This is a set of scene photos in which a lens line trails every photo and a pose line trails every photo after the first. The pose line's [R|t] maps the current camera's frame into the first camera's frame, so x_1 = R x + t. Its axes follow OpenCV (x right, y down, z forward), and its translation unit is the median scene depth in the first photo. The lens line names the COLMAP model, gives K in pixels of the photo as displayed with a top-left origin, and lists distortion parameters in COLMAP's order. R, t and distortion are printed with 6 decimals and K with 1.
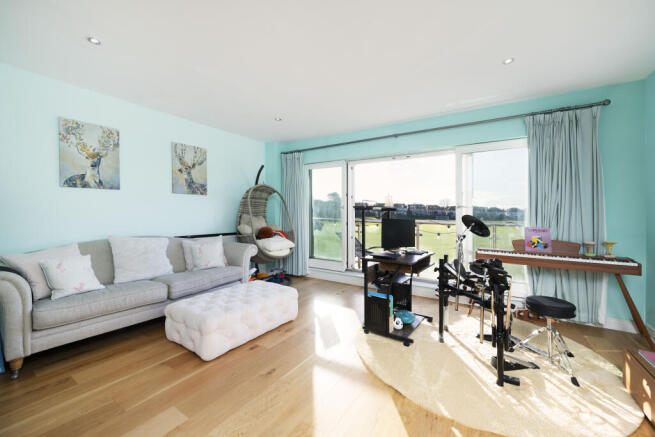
lens RADIAL K [[264.7, 0, 328.6], [0, 264.7, 214.3], [0, 0, 1]] dist [-0.003685, -0.000294]
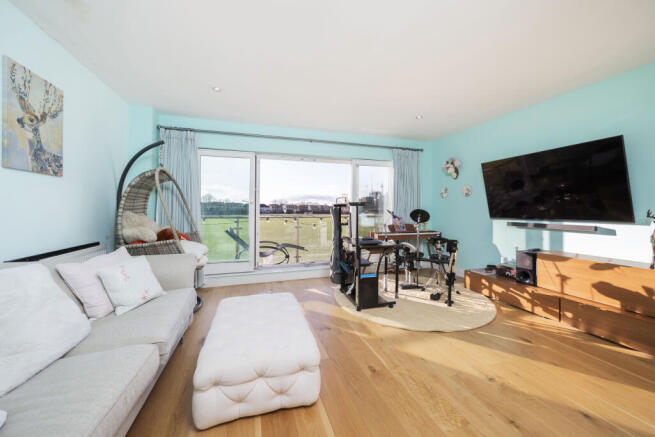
lens RADIAL K [[248.2, 0, 330.2], [0, 248.2, 207.8], [0, 0, 1]] dist [-0.011770, -0.000179]
pose [[0.622945, -0.002608, 0.782261, -0.540125], [0.009047, 0.999952, -0.003870, -0.003168], [-0.782213, 0.009488, 0.622939, 0.282550]]
